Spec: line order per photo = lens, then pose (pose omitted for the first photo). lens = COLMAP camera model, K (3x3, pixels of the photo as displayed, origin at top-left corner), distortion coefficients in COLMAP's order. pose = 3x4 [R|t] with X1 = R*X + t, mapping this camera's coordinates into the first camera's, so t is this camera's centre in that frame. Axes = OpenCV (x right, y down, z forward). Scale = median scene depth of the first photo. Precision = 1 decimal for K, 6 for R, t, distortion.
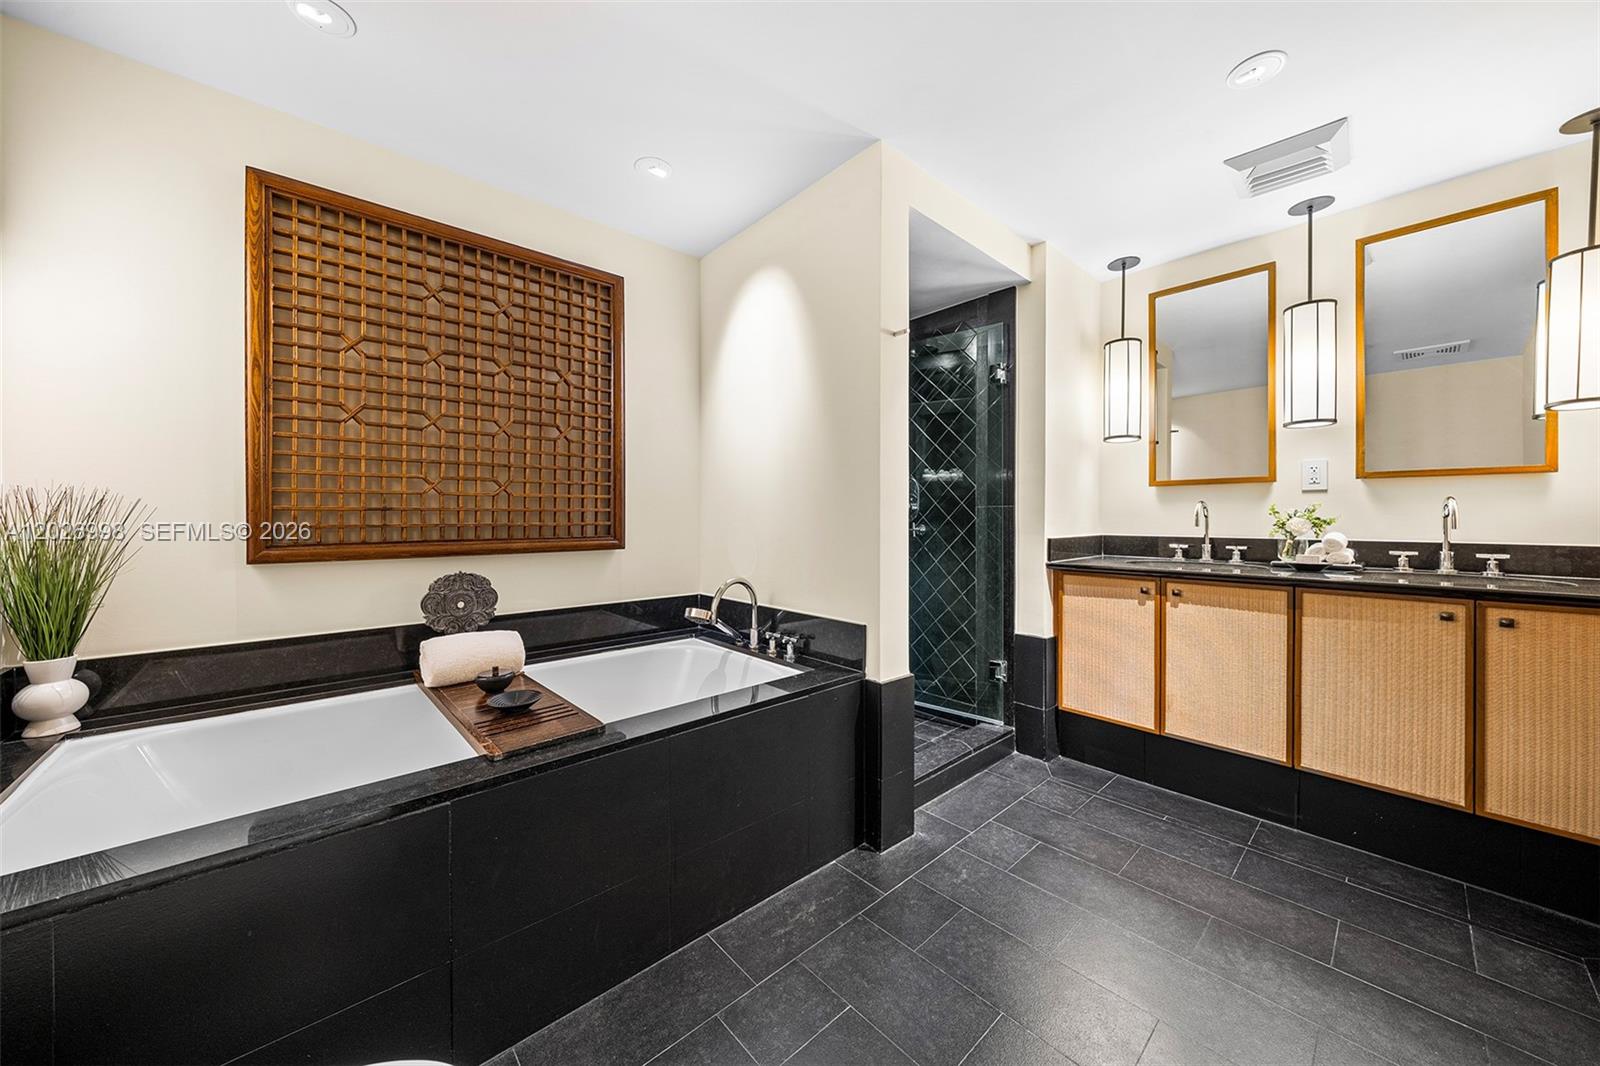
lens RADIAL K [[554.6, 0, 803.8], [0, 554.6, 508.7], [0, 0, 1]] dist [0.000146, -0.000212]
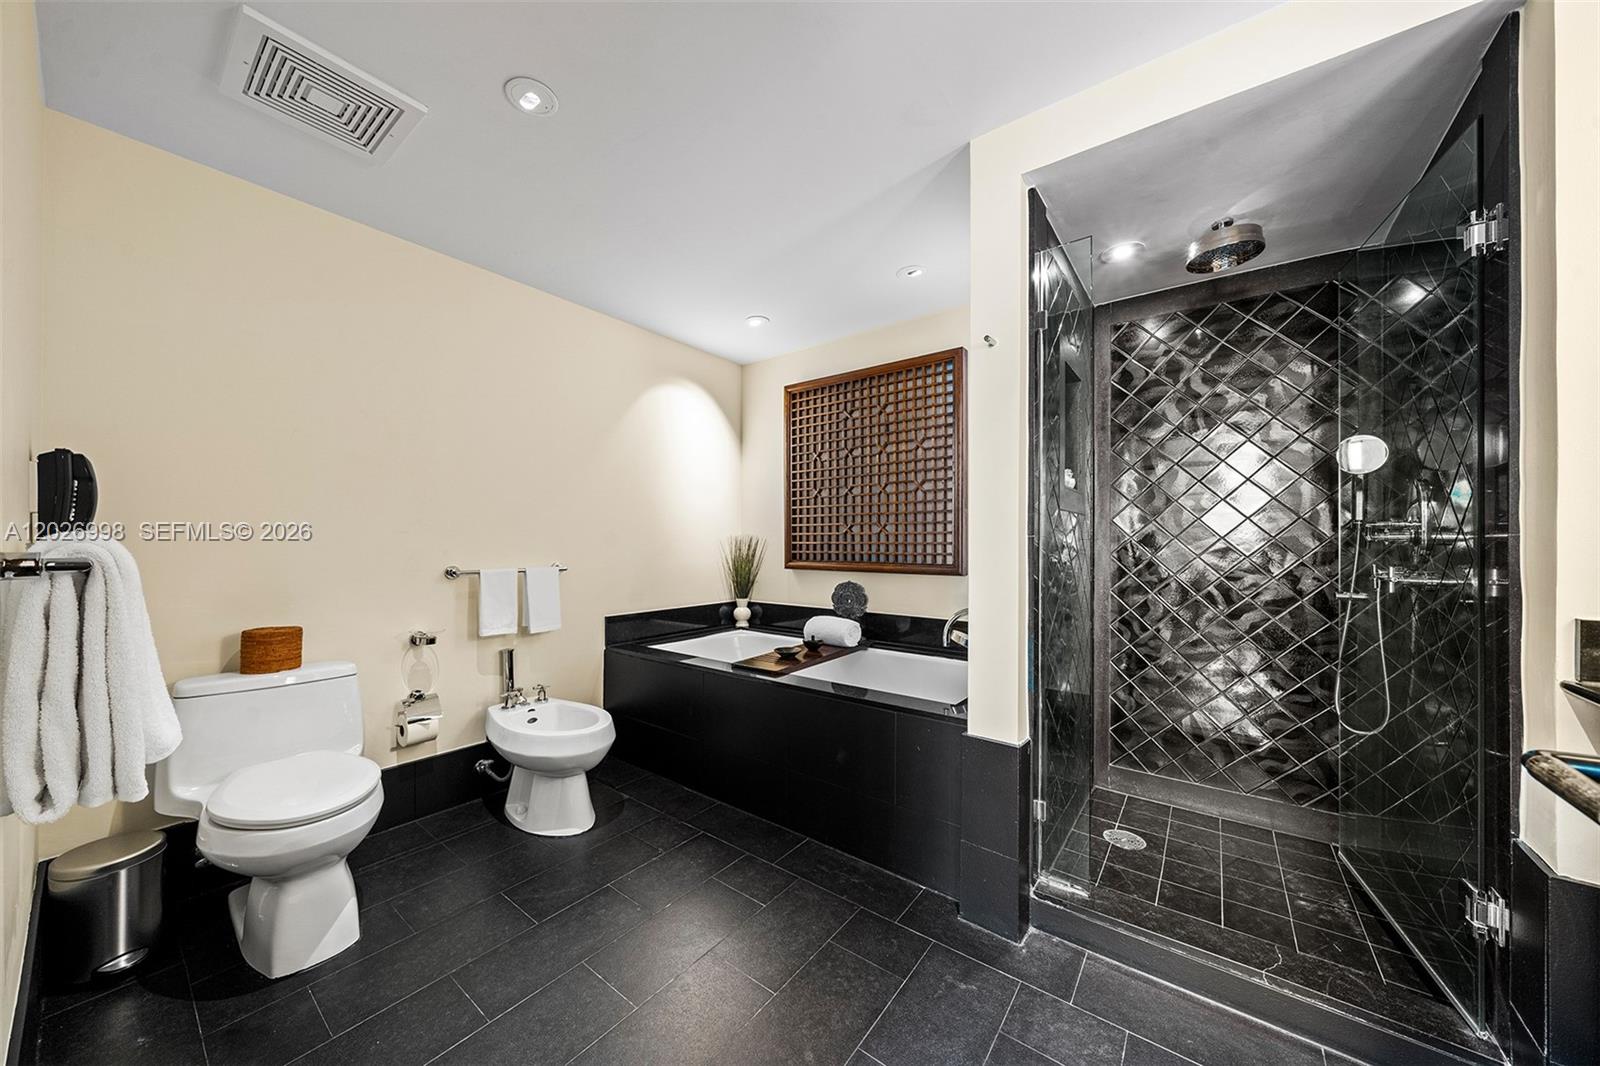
lens RADIAL K [[551.0, 0, 793.5], [0, 551.0, 536.2], [0, 0, 1]] dist [-0.002819, -0.000032]
pose [[0.182942, -0.009414, -0.983079, 0.960807], [0.005812, 0.999947, -0.008494, -0.006606], [0.983107, -0.004160, 0.182987, 0.545899]]
